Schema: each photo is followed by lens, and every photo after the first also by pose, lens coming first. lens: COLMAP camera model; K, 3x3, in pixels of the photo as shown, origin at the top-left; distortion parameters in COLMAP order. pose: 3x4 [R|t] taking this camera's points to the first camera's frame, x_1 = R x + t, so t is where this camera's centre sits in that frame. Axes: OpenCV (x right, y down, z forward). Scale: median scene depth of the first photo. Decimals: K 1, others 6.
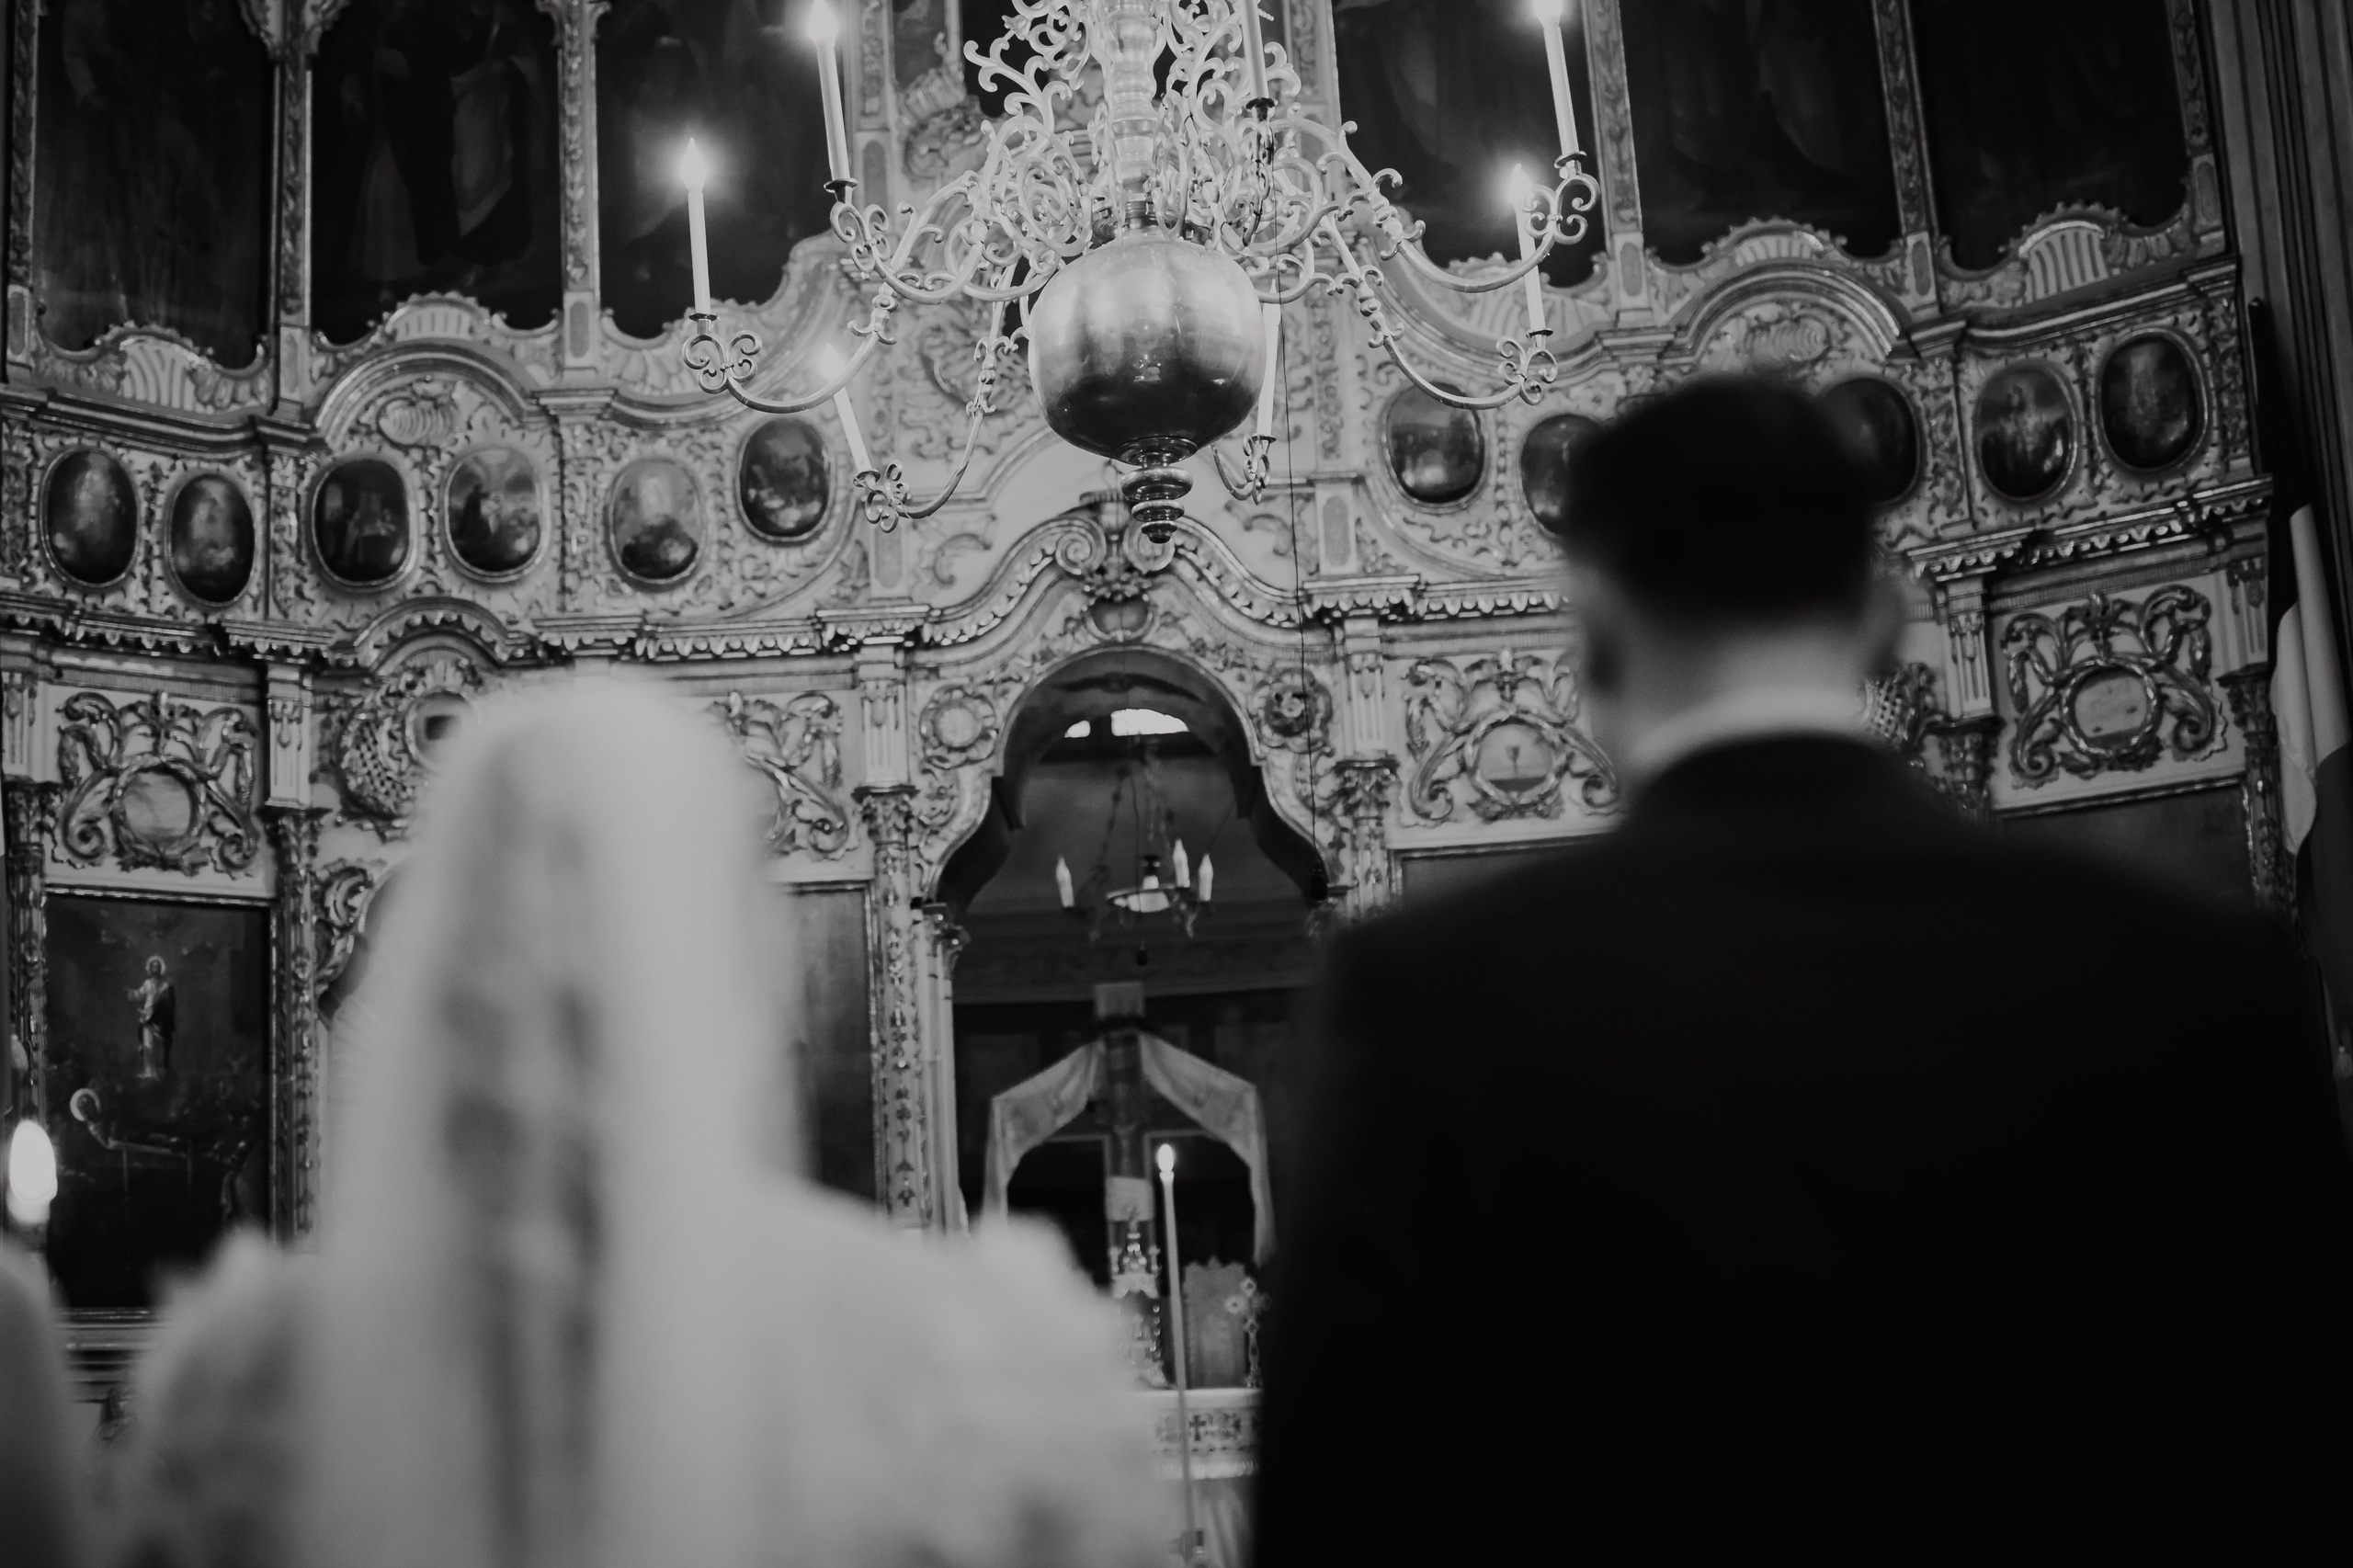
lens RADIAL K [[3430.0, 0, 1042.1], [0, 3430.0, 729.8], [0, 0, 1]] dist [-0.003373, 0.000000]
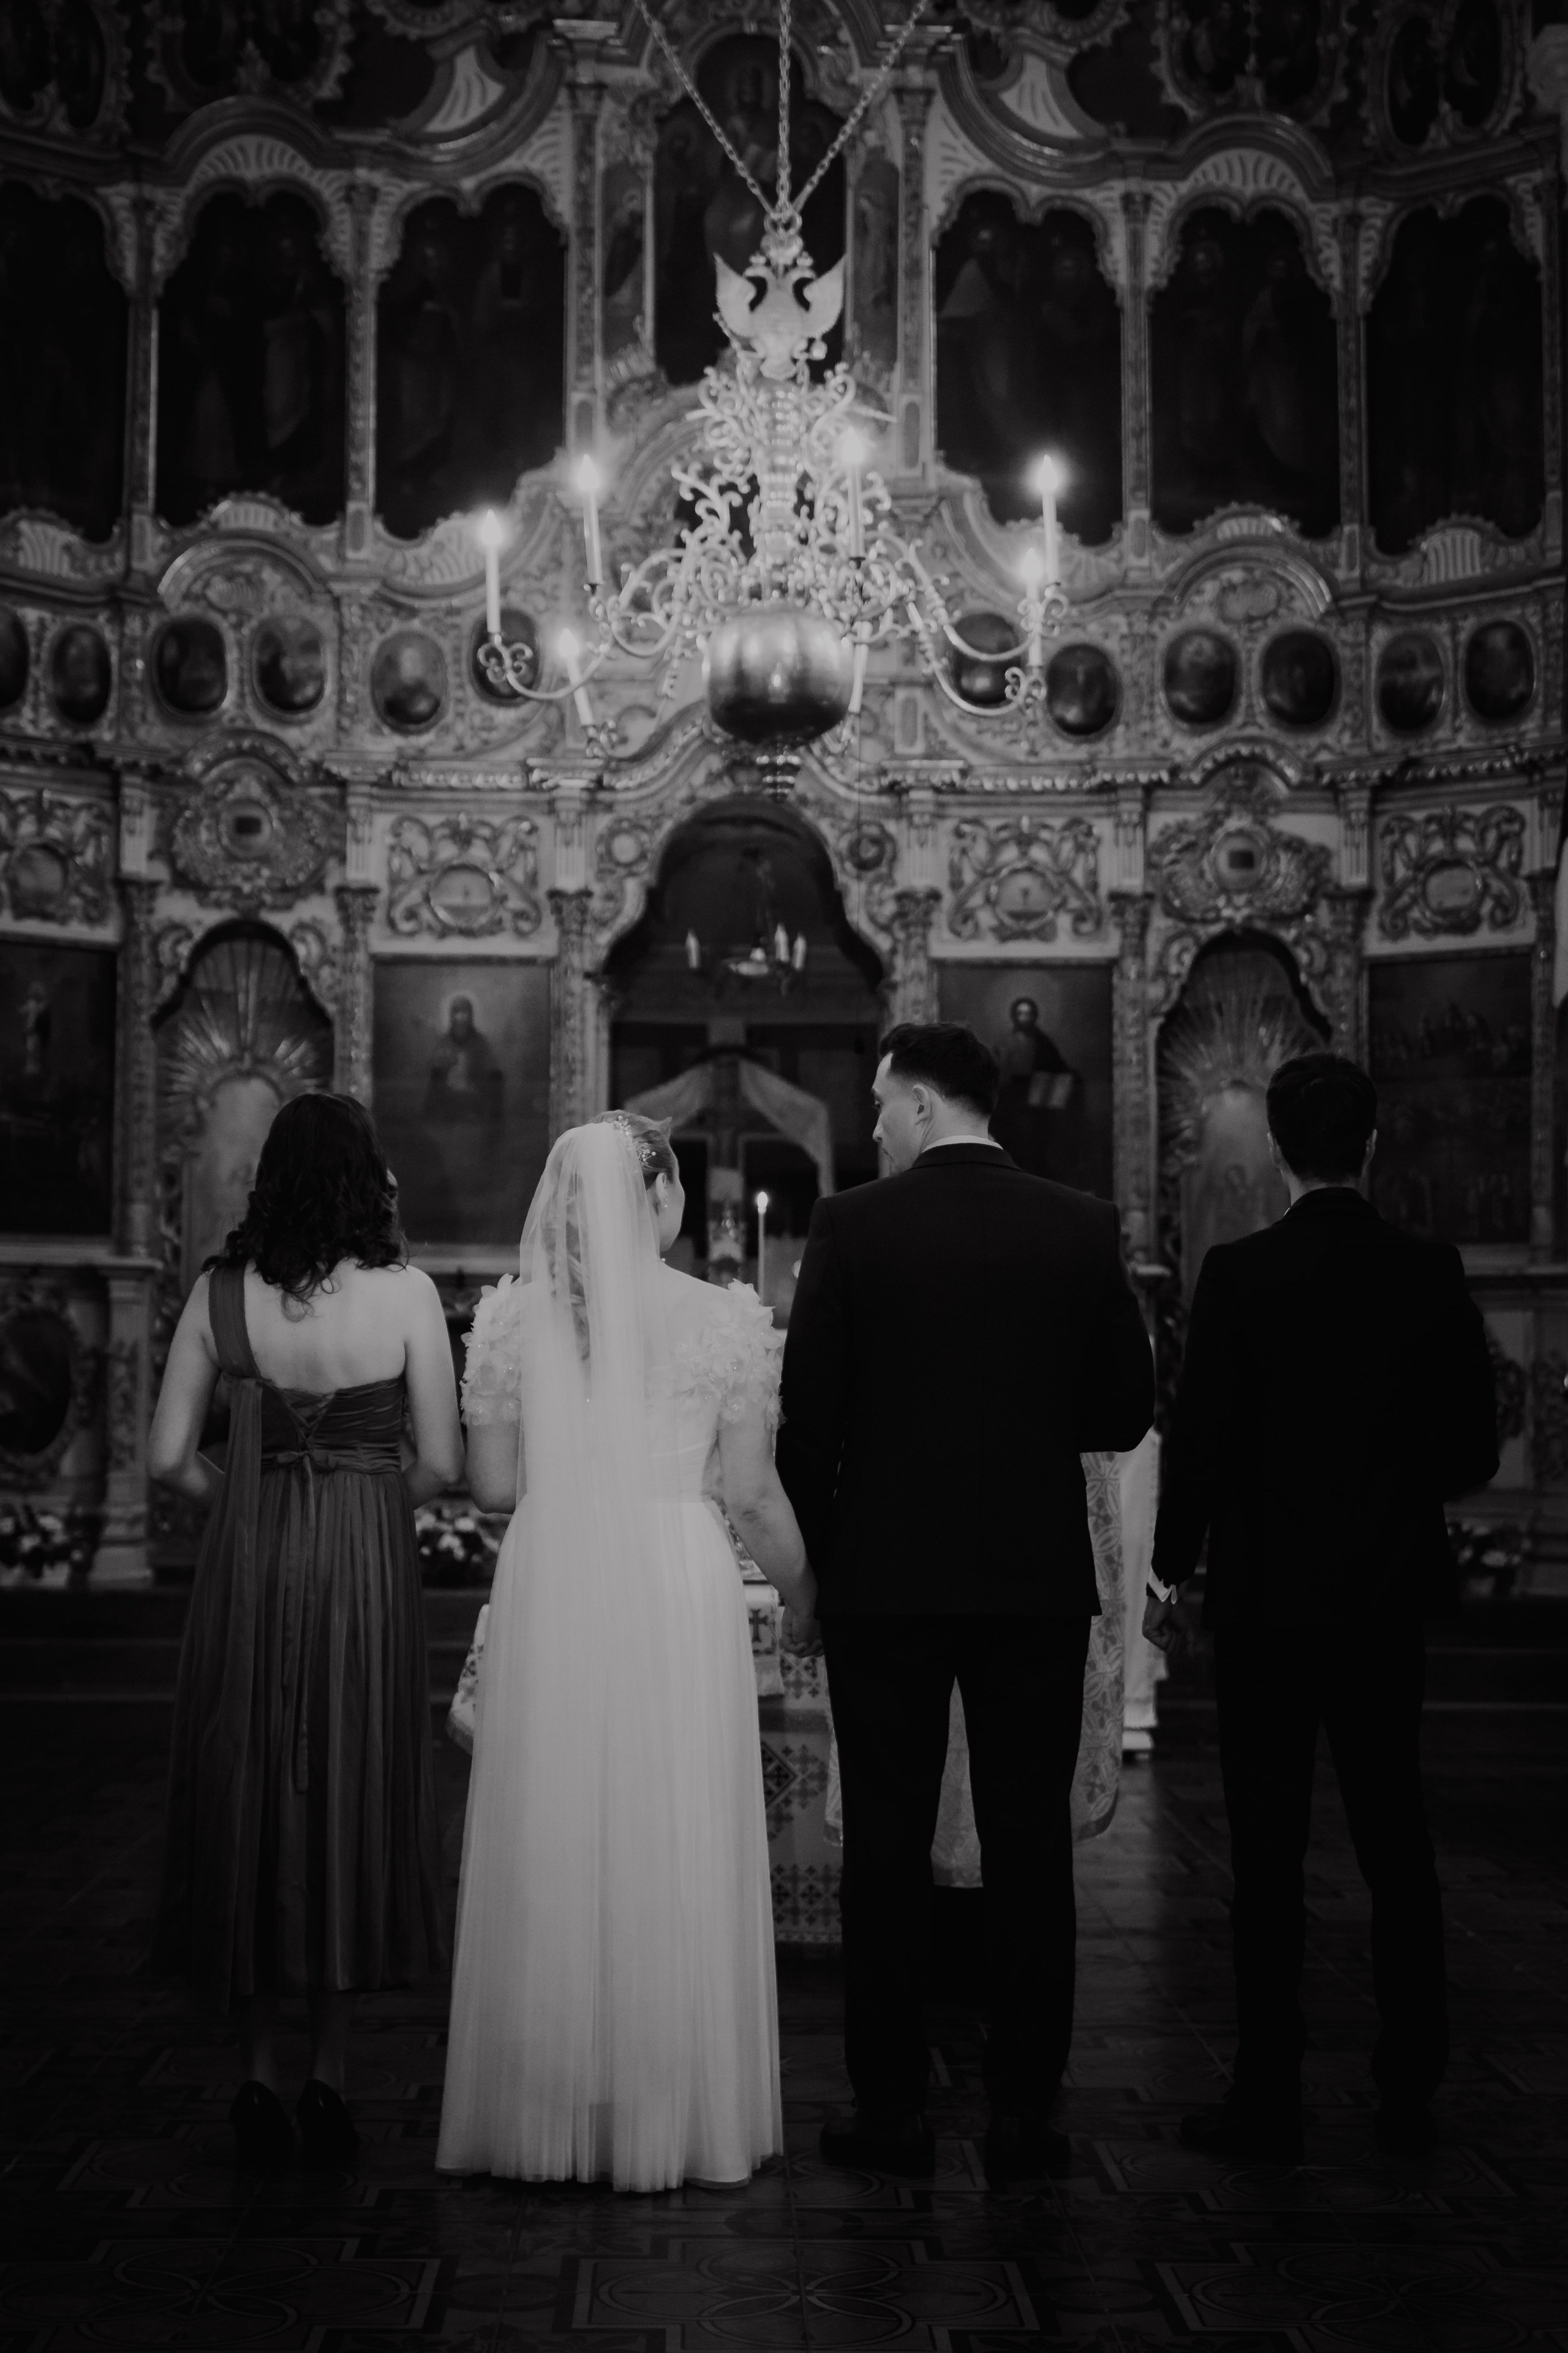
lens RADIAL K [[3761.7, 0, 763.5], [0, 3761.7, 1166.5], [0, 0, 1]] dist [0.098721, 0.000000]
pose [[0.997555, 0.056267, 0.041440, -0.024588], [-0.061787, 0.987217, 0.146916, -0.100418], [-0.032644, -0.149118, 0.988280, -0.512747]]
